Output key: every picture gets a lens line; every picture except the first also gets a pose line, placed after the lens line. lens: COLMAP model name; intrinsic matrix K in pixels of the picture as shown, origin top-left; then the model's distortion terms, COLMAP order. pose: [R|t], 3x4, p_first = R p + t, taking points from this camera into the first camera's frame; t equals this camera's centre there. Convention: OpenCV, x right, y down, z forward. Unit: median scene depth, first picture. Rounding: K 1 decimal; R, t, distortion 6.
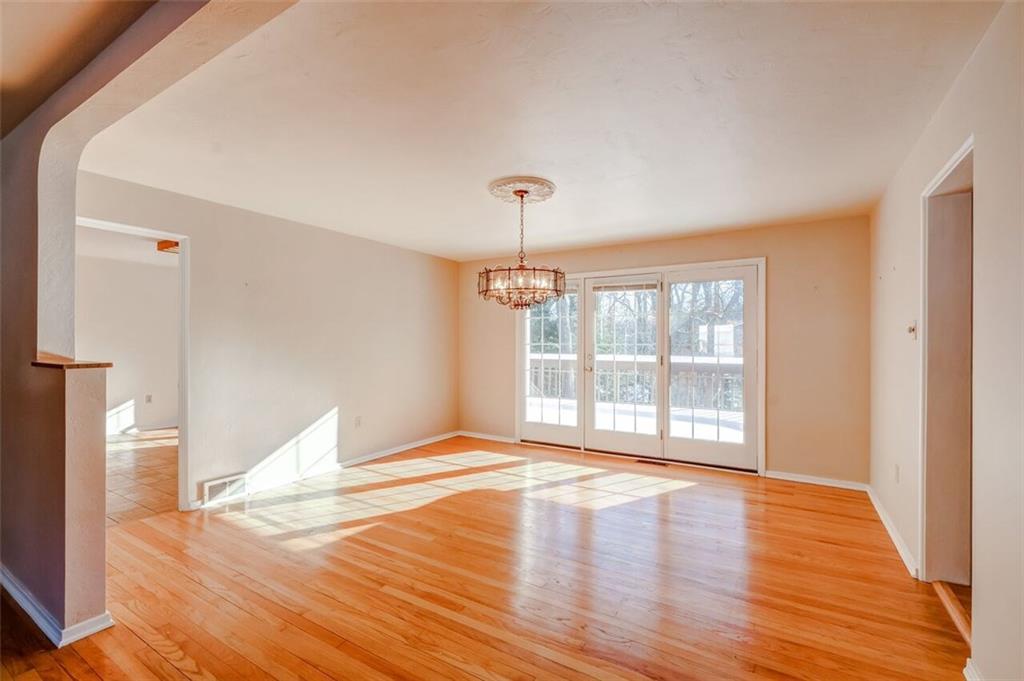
lens RADIAL K [[447.7, 0, 514.5], [0, 447.7, 339.7], [0, 0, 1]] dist [0.000851, -0.000561]
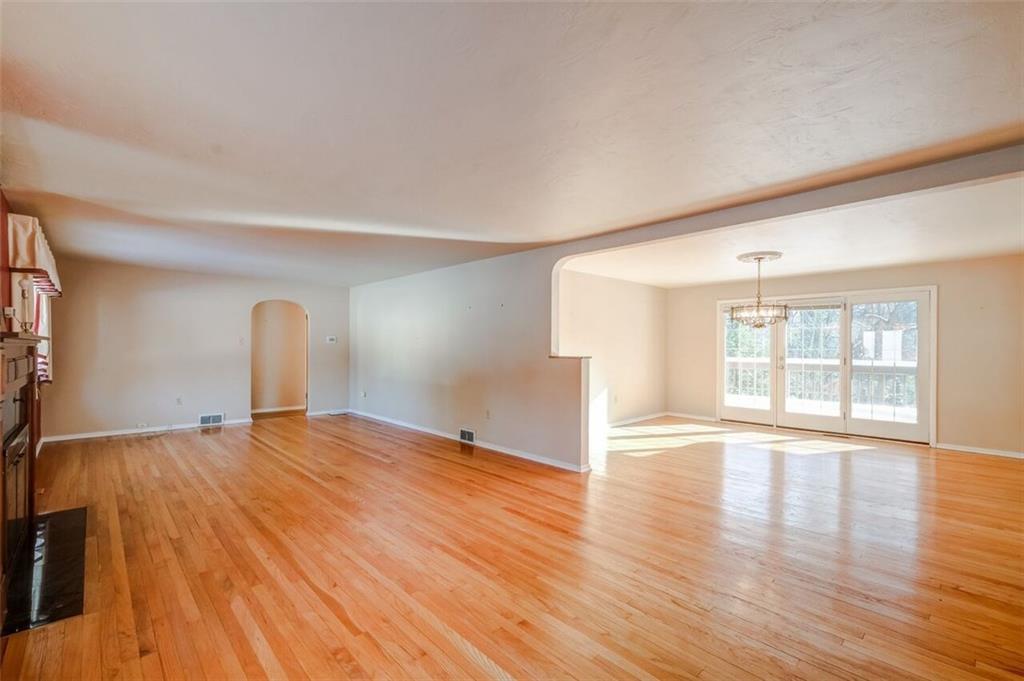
lens RADIAL K [[447.7, 0, 510.0], [0, 447.7, 348.5], [0, 0, 1]] dist [0.000851, -0.000561]
pose [[0.965719, 0.003889, -0.259560, -0.292031], [-0.001808, 0.999964, 0.008257, -0.002879], [0.259582, -0.007504, 0.965692, -0.559728]]
